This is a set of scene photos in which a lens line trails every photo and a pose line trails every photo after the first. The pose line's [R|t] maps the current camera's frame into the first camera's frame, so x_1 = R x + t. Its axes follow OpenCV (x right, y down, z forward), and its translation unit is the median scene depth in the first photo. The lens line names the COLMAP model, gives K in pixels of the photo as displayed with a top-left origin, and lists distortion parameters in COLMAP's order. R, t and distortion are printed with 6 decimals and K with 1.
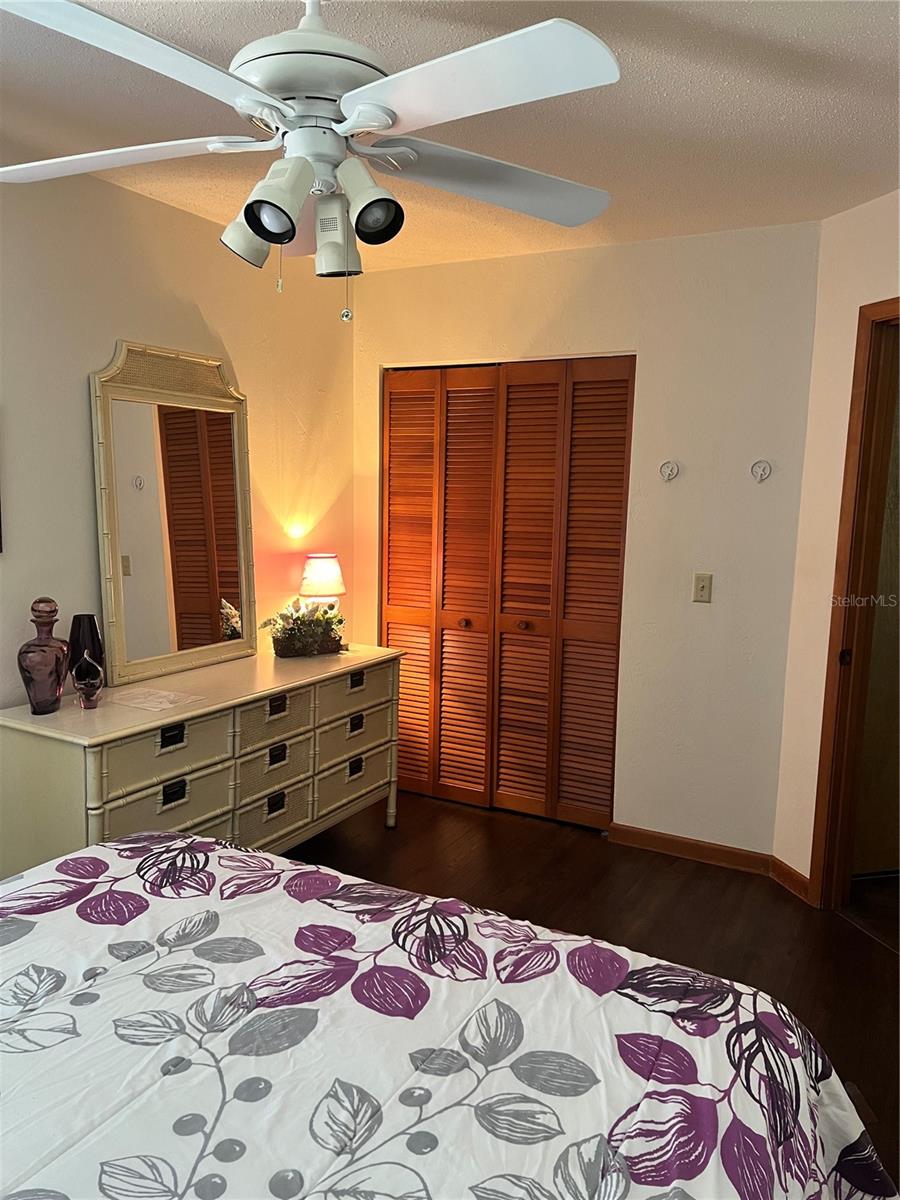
lens RADIAL K [[897.7, 0, 442.9], [0, 897.7, 602.6], [0, 0, 1]] dist [0.056515, -0.000671]
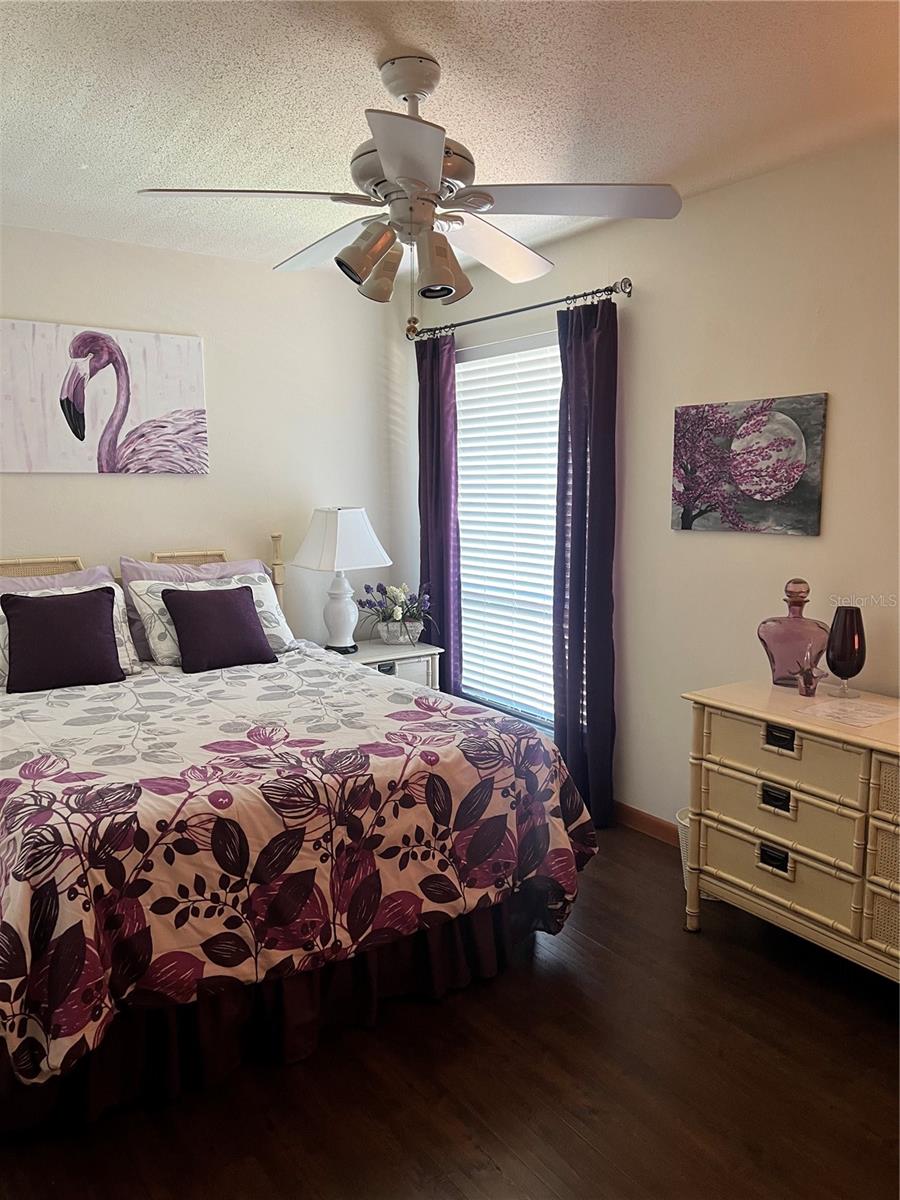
lens RADIAL K [[897.7, 0, 442.9], [0, 897.7, 602.6], [0, 0, 1]] dist [0.056515, -0.000671]
pose [[-0.426168, 0.102444, -0.898825, 1.147582], [-0.130058, 0.976308, 0.172941, -0.178160], [0.895246, 0.190601, -0.402747, 1.765898]]
